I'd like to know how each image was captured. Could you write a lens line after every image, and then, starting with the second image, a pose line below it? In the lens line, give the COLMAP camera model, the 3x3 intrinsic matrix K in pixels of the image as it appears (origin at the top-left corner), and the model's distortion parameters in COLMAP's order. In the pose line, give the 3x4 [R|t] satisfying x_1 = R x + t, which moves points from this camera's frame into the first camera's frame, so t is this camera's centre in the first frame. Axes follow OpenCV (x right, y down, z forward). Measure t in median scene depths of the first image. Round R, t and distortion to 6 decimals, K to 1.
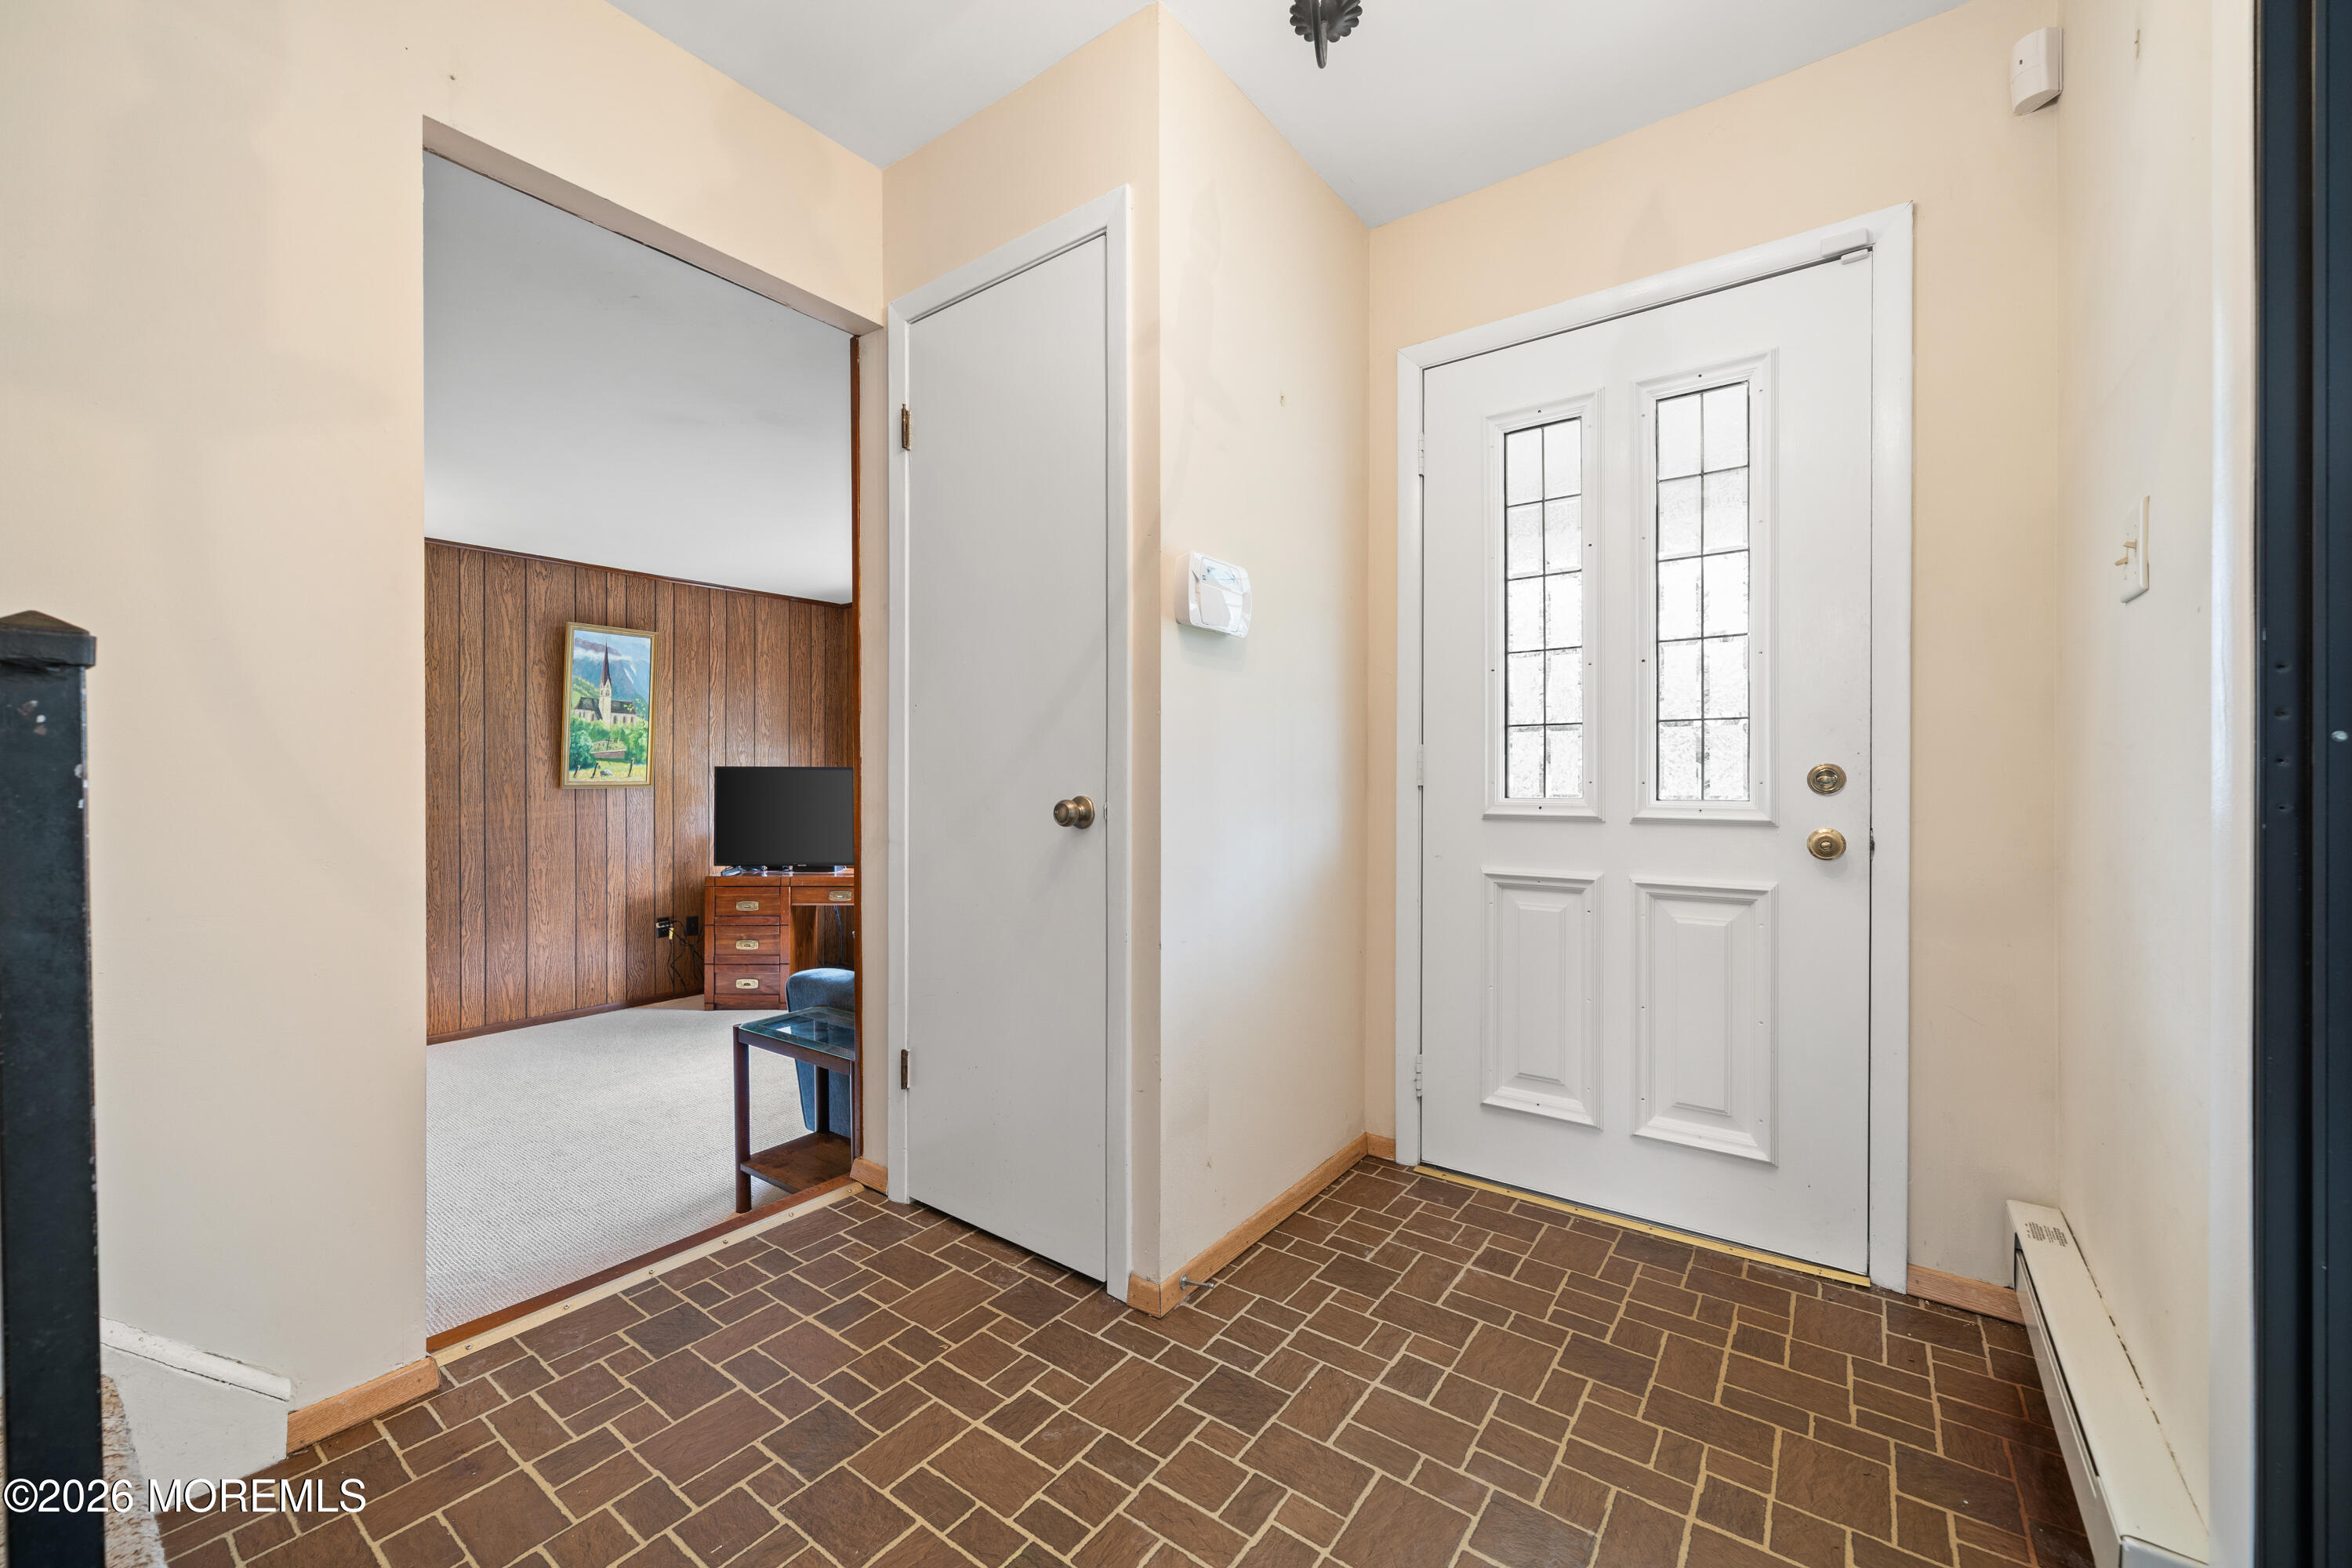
lens RADIAL K [[943.0, 0, 1163.3], [0, 943.0, 775.7], [0, 0, 1]] dist [-0.006724, 0.001266]
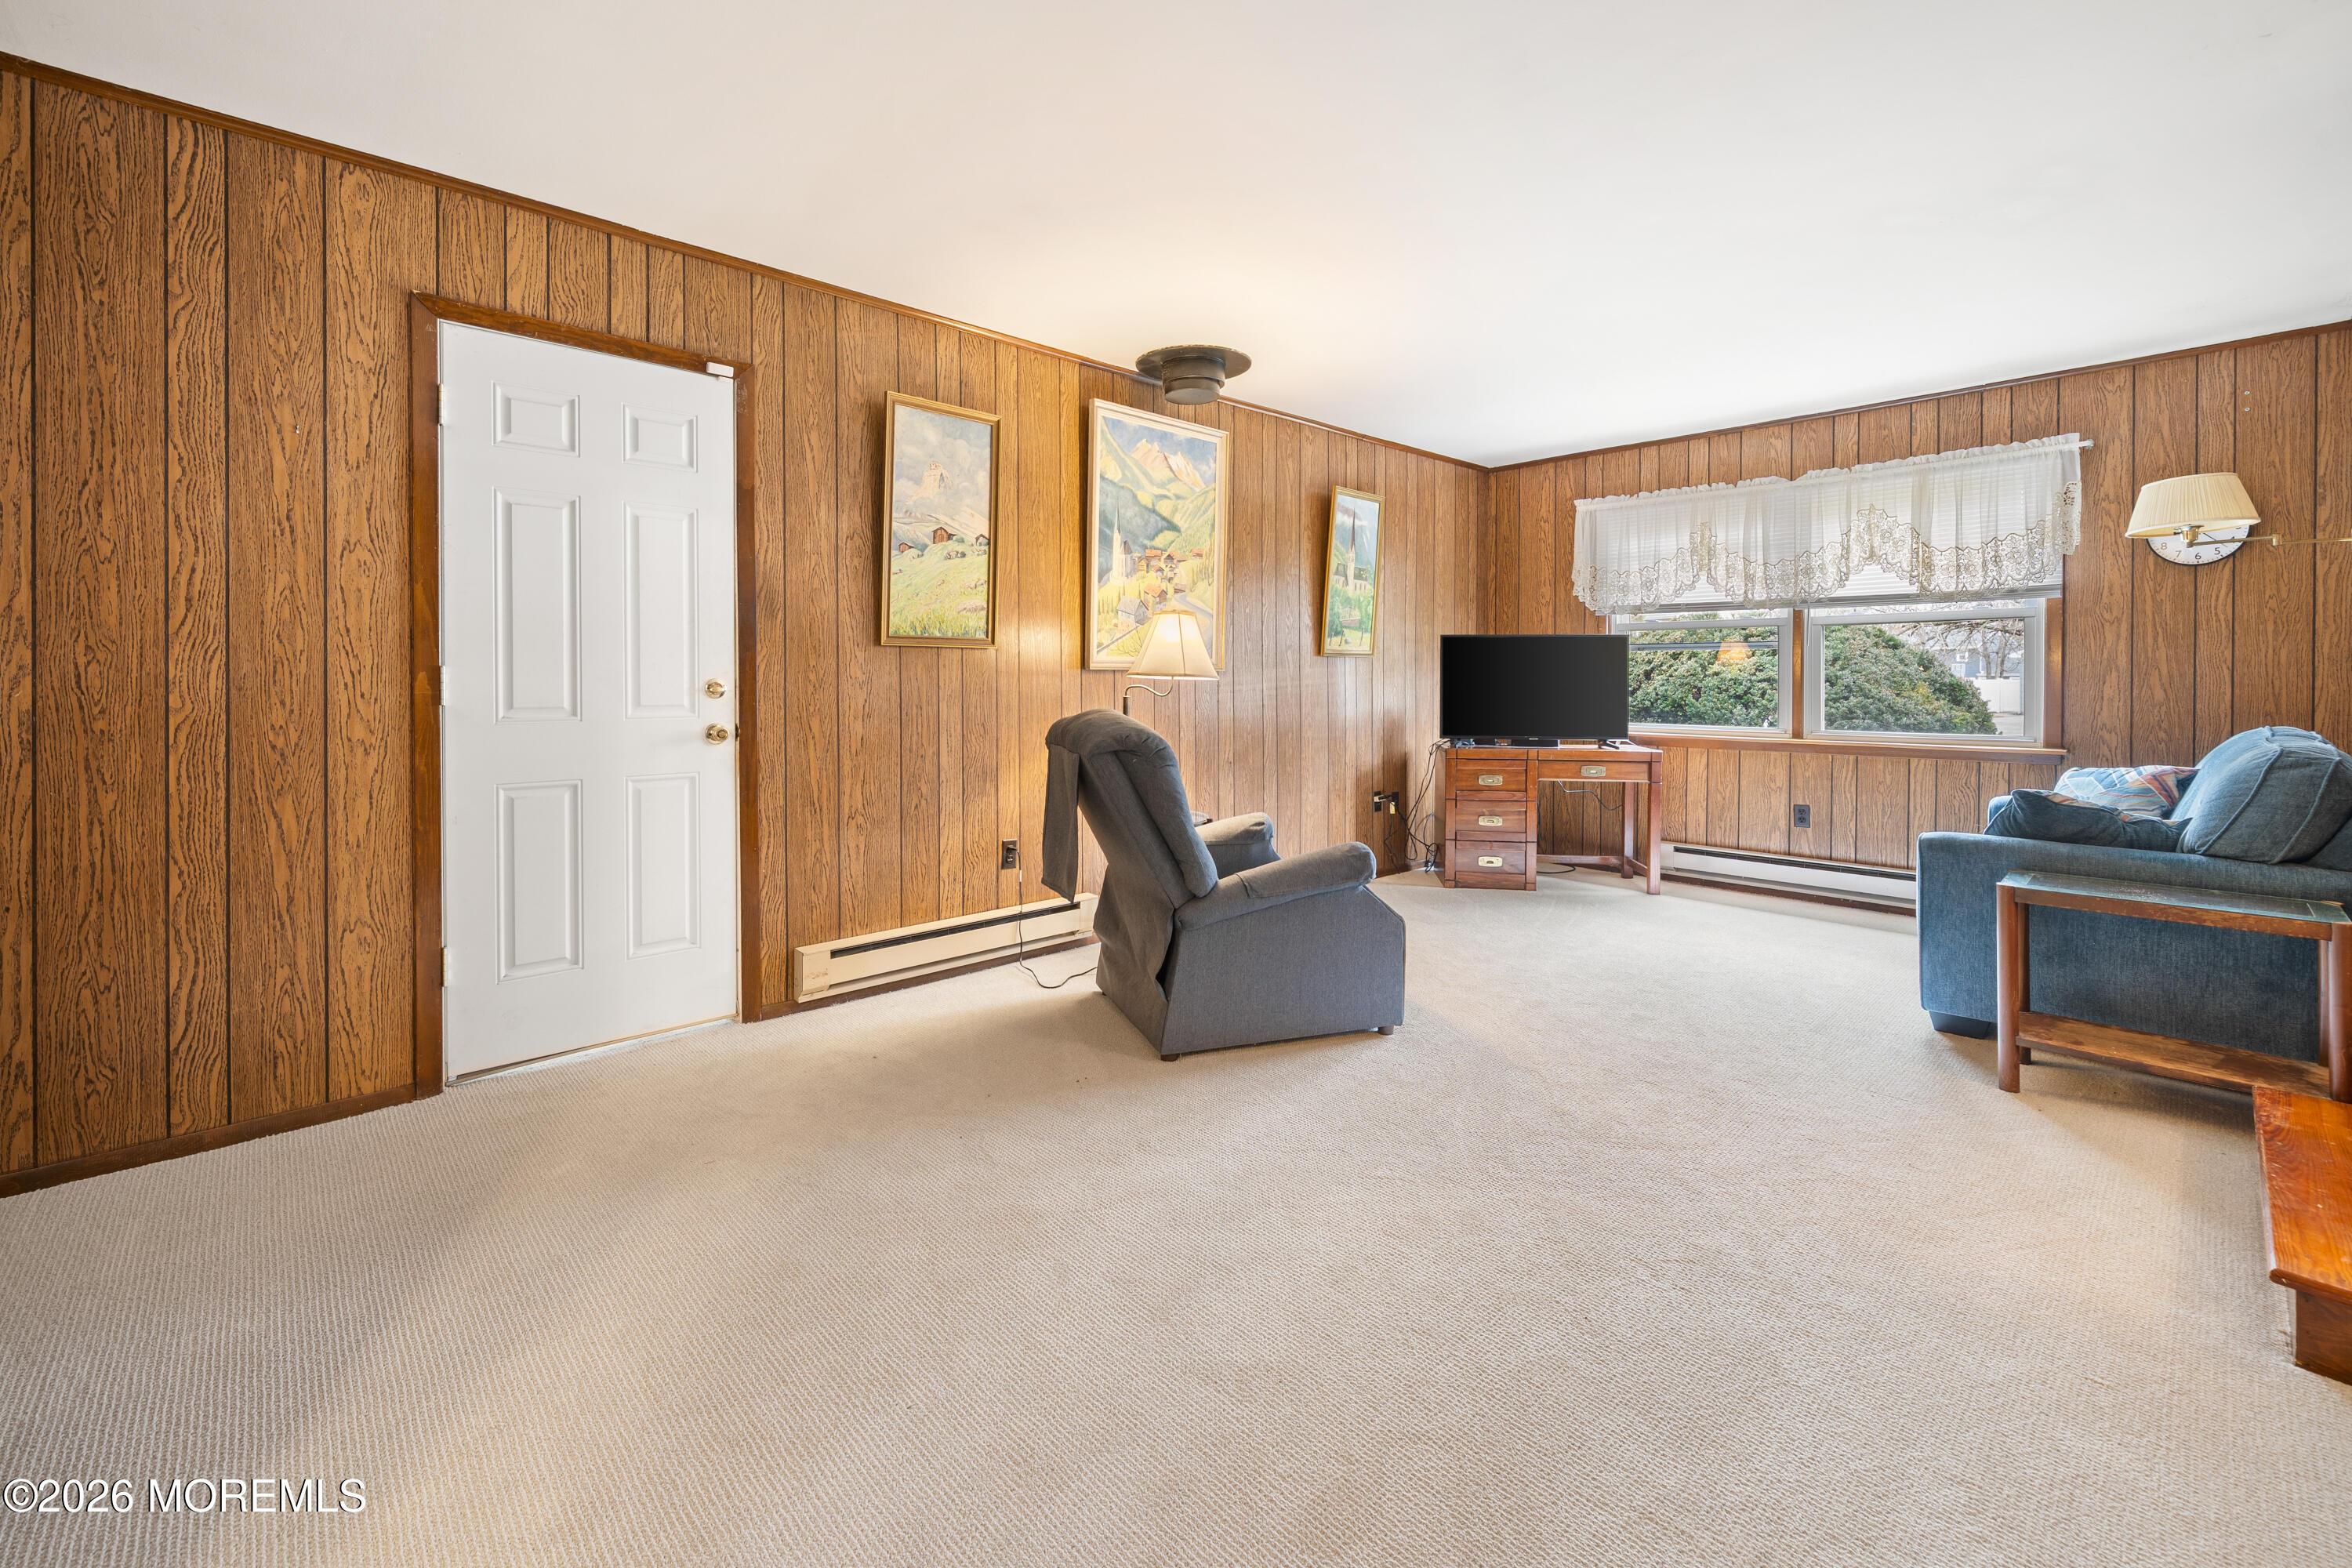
lens RADIAL K [[983.3, 0, 1098.9], [0, 983.3, 689.6], [0, 0, 1]] dist [-0.001688, -0.000121]
pose [[0.977376, 0.000158, -0.211507, -0.639900], [0.001320, 0.999976, 0.006843, 0.040941], [0.211503, -0.006967, 0.977352, -0.056364]]
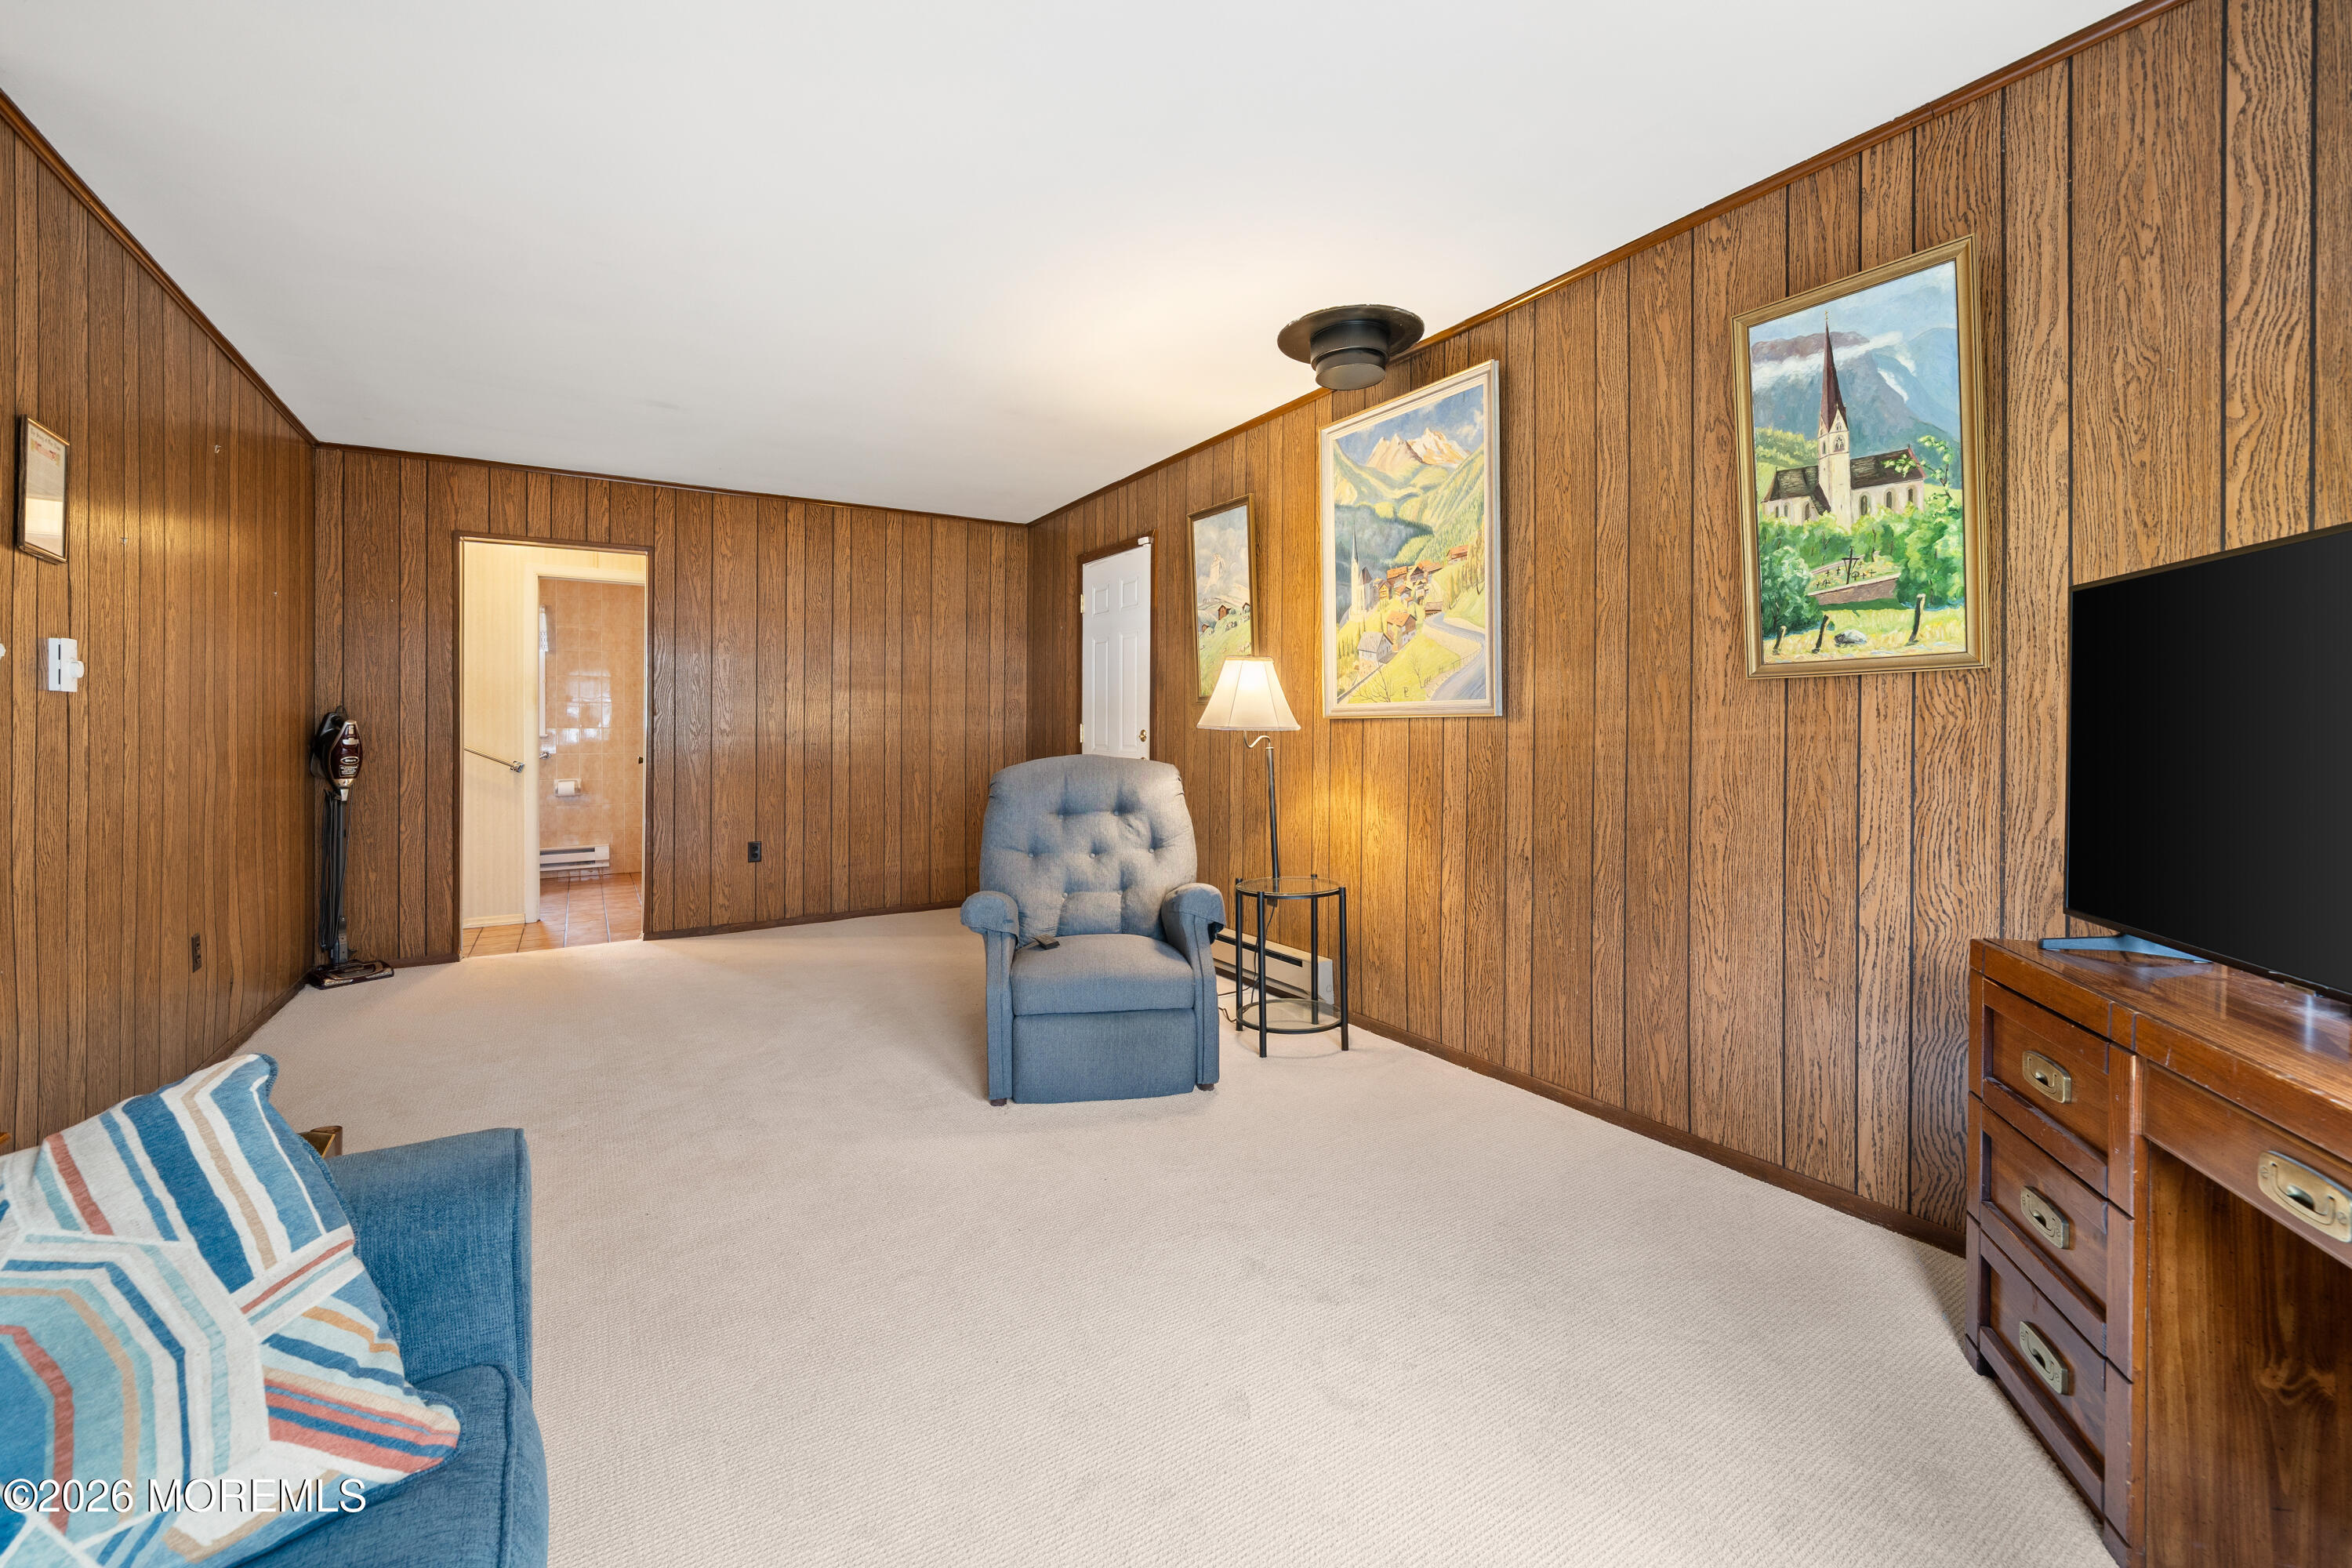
lens RADIAL K [[943.0, 0, 1176.8], [0, 943.0, 740.7], [0, 0, 1]] dist [-0.006724, 0.001266]
pose [[-0.355338, 0.010476, -0.934679, -0.099959], [-0.000807, 0.999933, 0.011514, 0.038358], [0.934737, 0.004846, -0.355306, 0.885353]]
